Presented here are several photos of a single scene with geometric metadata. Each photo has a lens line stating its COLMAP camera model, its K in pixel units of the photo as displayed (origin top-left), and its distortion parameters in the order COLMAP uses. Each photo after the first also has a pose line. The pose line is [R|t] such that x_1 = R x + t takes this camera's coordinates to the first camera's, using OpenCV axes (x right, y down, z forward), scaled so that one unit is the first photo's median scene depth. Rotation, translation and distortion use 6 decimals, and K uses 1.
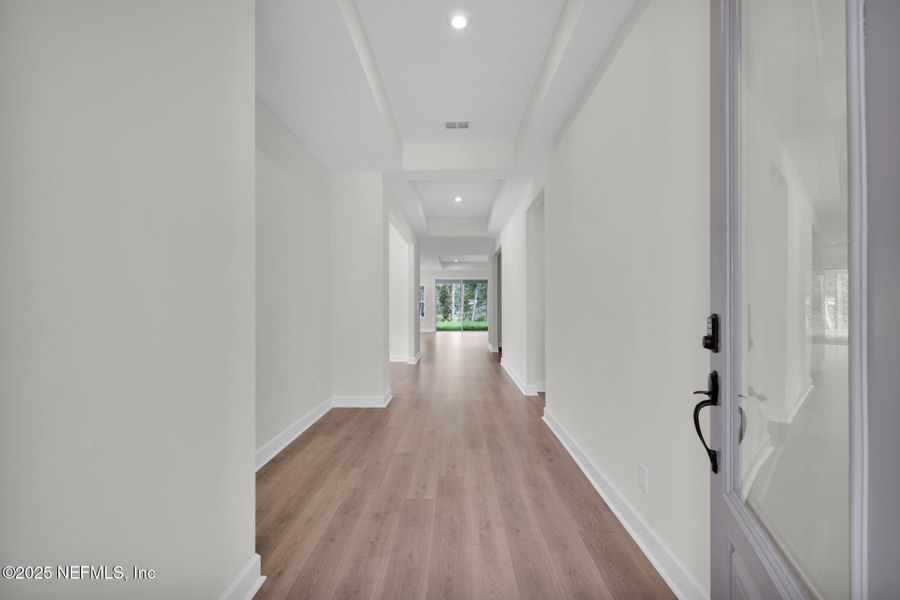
lens RADIAL K [[368.4, 0, 450.1], [0, 368.4, 304.2], [0, 0, 1]] dist [0.001661, -0.000204]
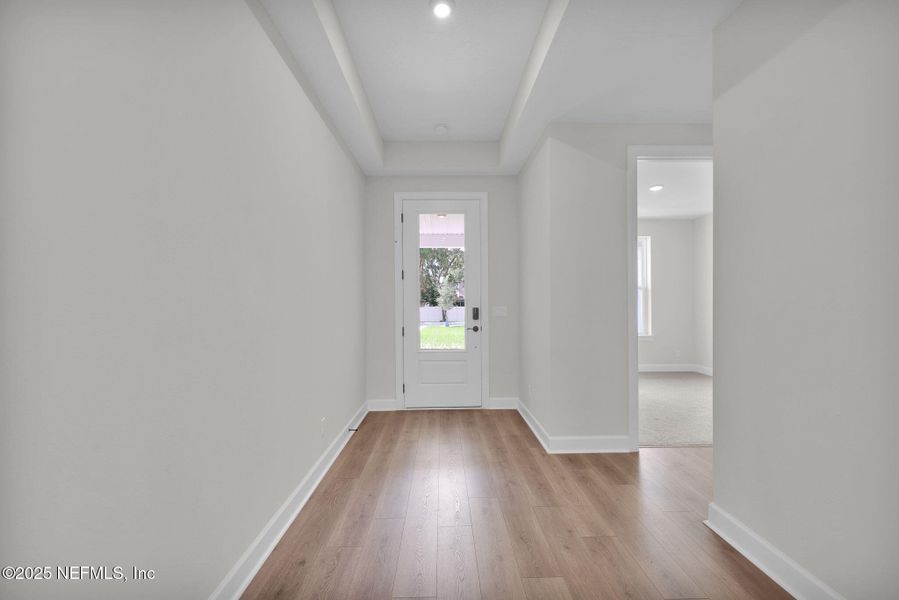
lens RADIAL K [[368.0, 0, 452.1], [0, 368.0, 302.6], [0, 0, 1]] dist [0.001661, -0.000204]
pose [[-0.998926, 0.012609, -0.044578, 0.045404], [0.012710, 0.999917, -0.001975, -0.021934], [0.044549, -0.002540, -0.999004, 1.977105]]
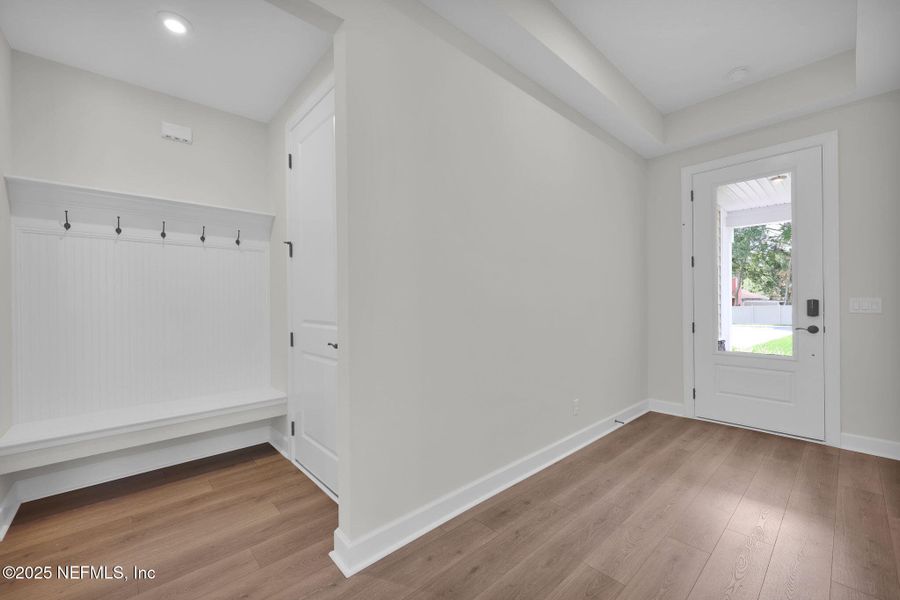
lens RADIAL K [[368.4, 0, 447.7], [0, 368.4, 299.7], [0, 0, 1]] dist [0.001661, -0.000204]
pose [[-0.687916, 0.012798, 0.725677, -0.213538], [0.005330, 0.999907, -0.012581, 0.011075], [-0.725771, -0.004786, -0.687920, 1.986026]]
